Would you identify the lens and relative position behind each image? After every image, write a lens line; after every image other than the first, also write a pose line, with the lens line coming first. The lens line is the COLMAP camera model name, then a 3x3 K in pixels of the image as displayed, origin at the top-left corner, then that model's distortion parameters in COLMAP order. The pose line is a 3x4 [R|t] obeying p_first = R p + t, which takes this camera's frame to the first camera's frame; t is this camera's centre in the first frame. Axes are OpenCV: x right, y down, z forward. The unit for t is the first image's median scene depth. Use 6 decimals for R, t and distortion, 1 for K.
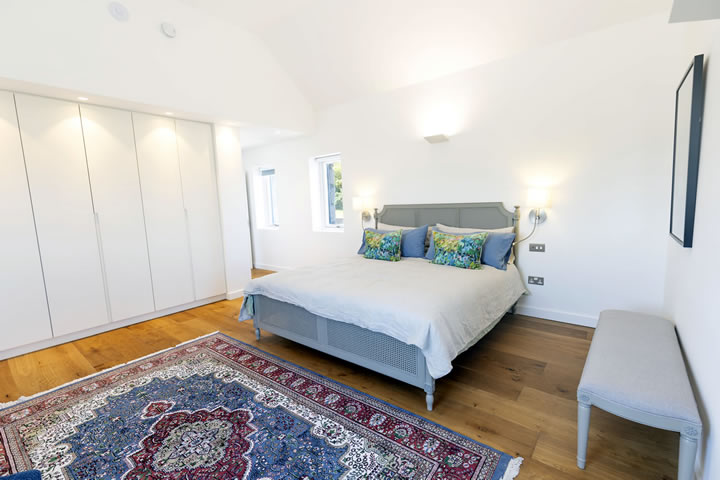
lens RADIAL K [[331.7, 0, 360.5], [0, 331.7, 238.5], [0, 0, 1]] dist [0.005051, -0.000076]
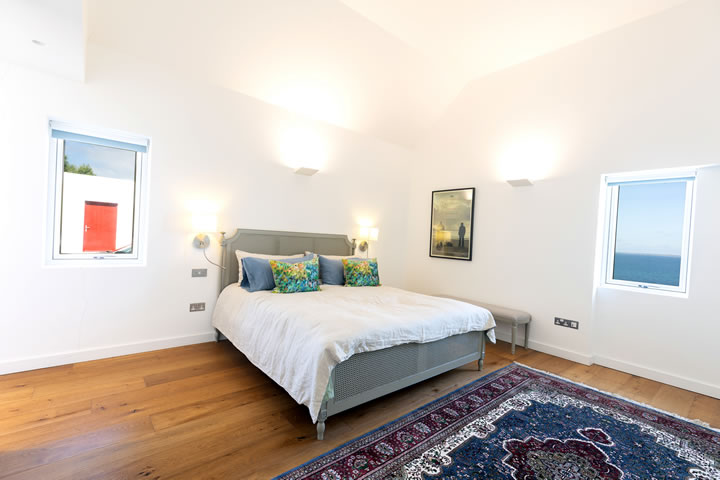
lens RADIAL K [[331.7, 0, 360.4], [0, 331.7, 242.0], [0, 0, 1]] dist [0.005051, -0.000076]
pose [[0.163847, 0.036791, 0.985799, -1.019743], [0.051479, 0.997624, -0.045789, -0.026735], [-0.985142, 0.058251, 0.161564, 0.906903]]
